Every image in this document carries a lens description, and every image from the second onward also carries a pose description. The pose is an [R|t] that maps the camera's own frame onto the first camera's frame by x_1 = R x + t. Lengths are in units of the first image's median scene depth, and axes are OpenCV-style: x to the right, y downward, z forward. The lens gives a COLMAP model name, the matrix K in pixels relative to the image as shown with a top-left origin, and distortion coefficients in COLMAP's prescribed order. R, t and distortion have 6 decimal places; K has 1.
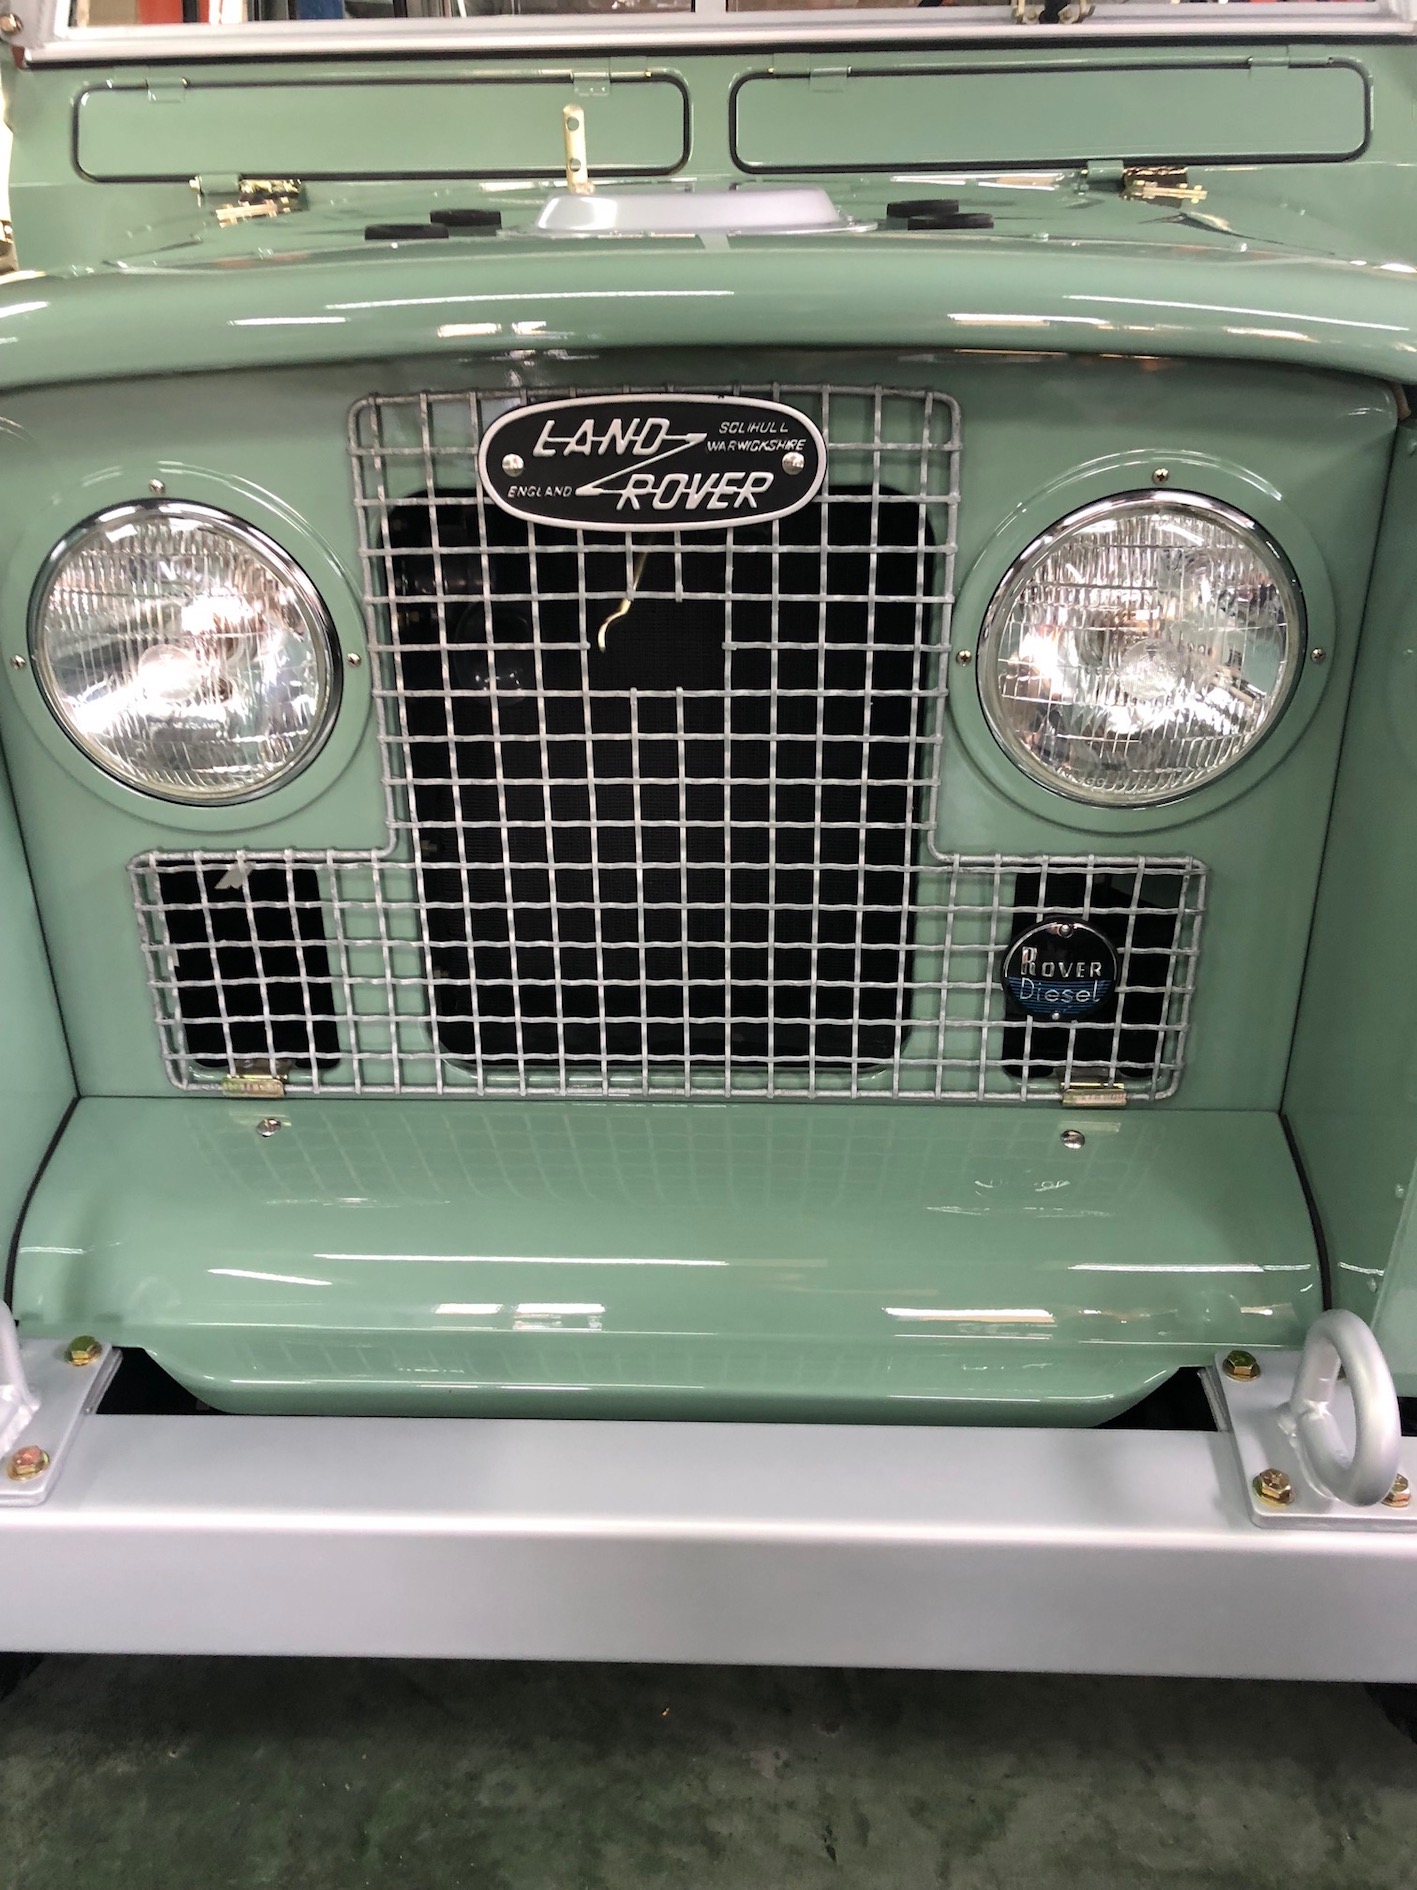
lens RADIAL K [[1542.5, 0, 694.2], [0, 1542.5, 938.8], [0, 0, 1]] dist [0.032546, -0.005157]
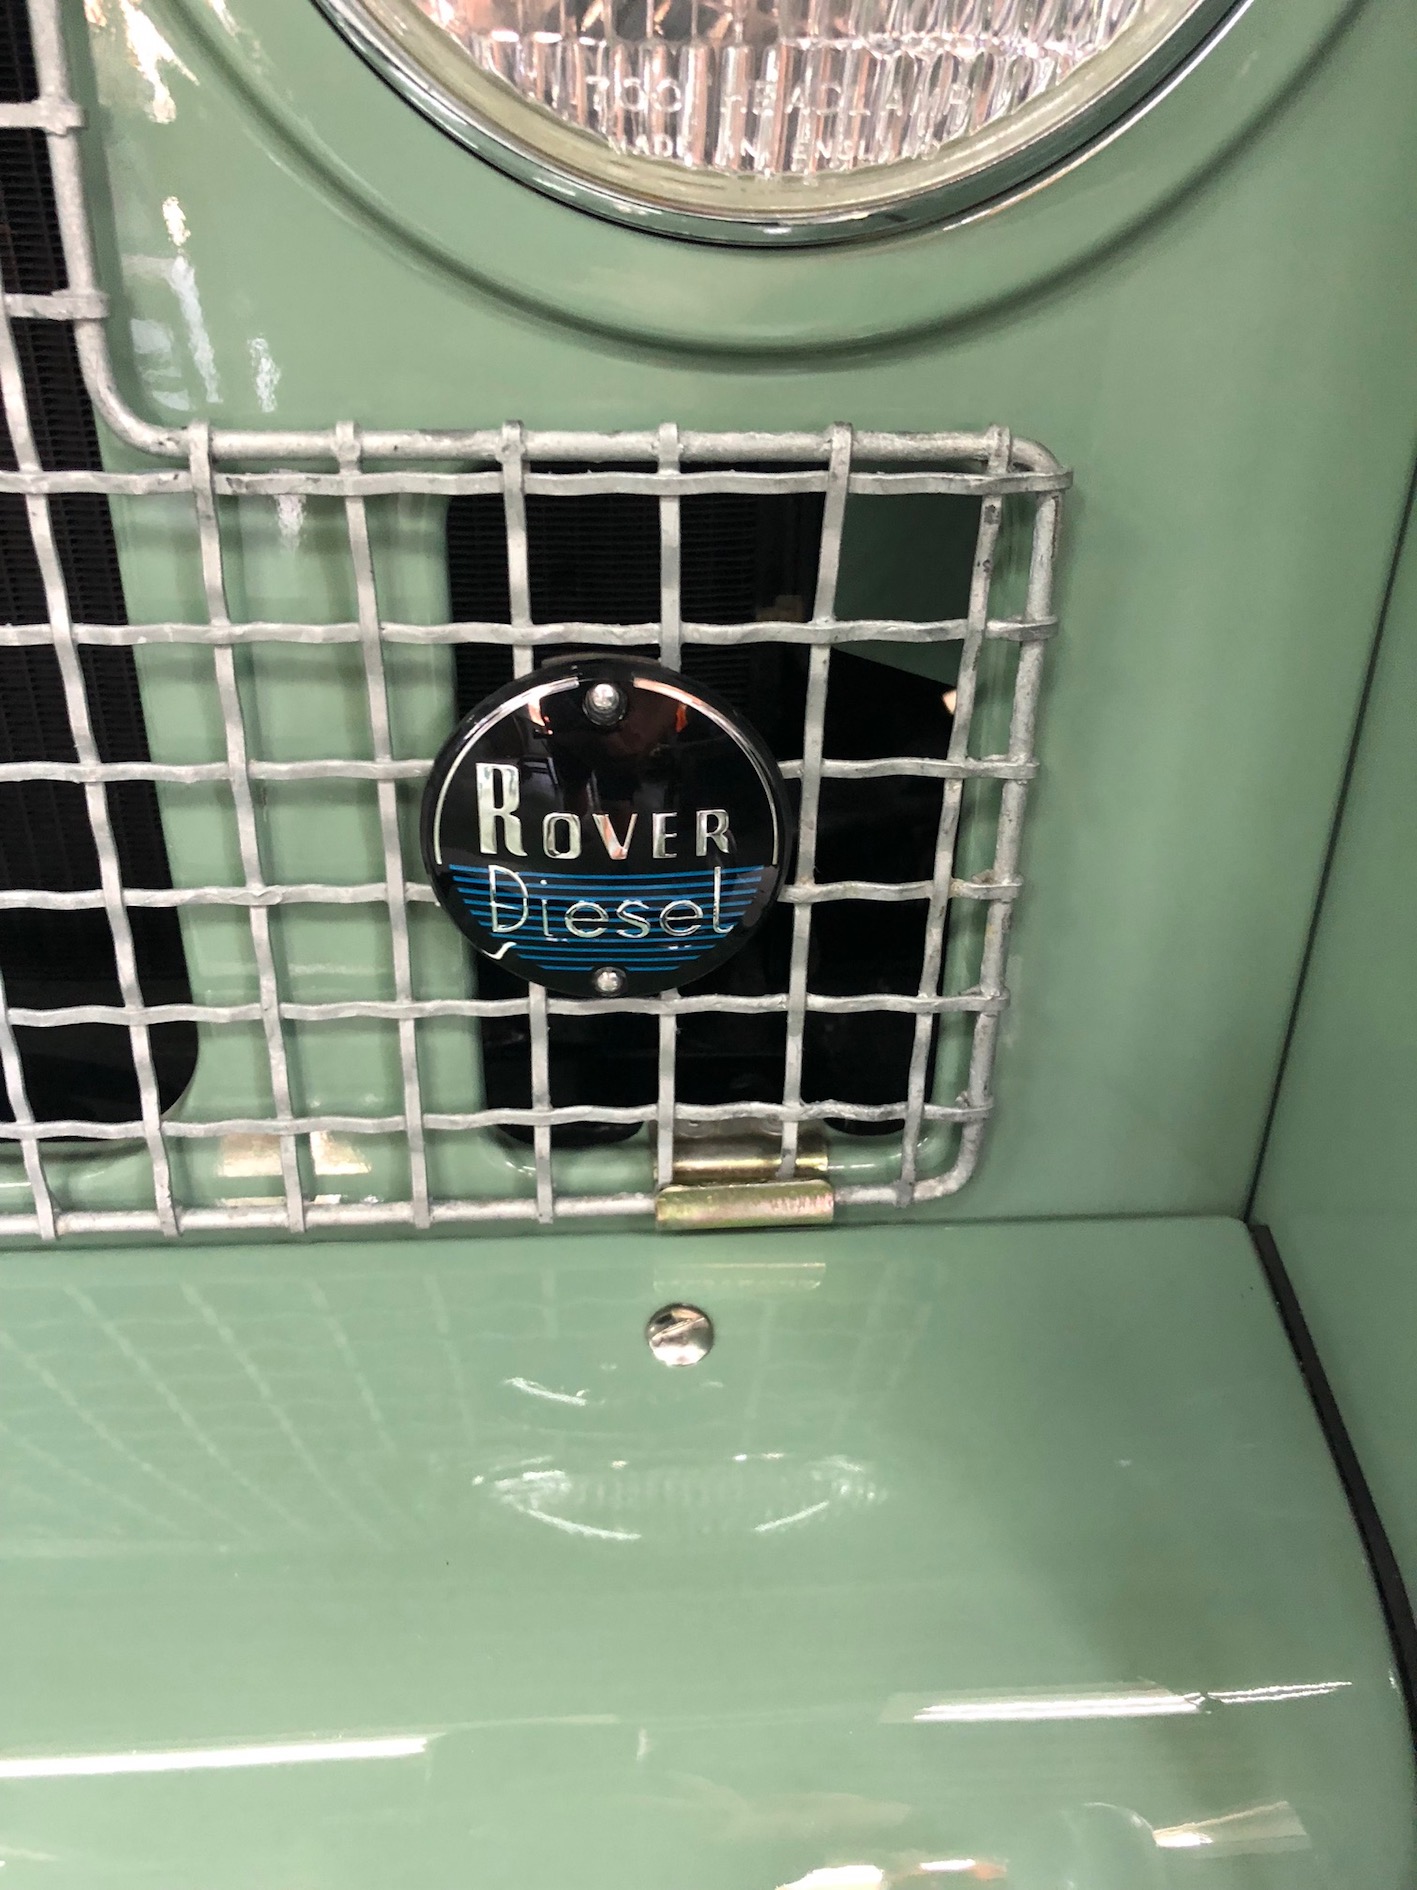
lens RADIAL K [[1542.5, 0, 712.8], [0, 1542.5, 945.9], [0, 0, 1]] dist [0.032546, -0.005157]
pose [[0.991400, -0.031981, 0.126896, 0.217496], [0.023699, 0.997522, 0.066246, 0.022065], [-0.128700, -0.062669, 0.989701, 0.685227]]
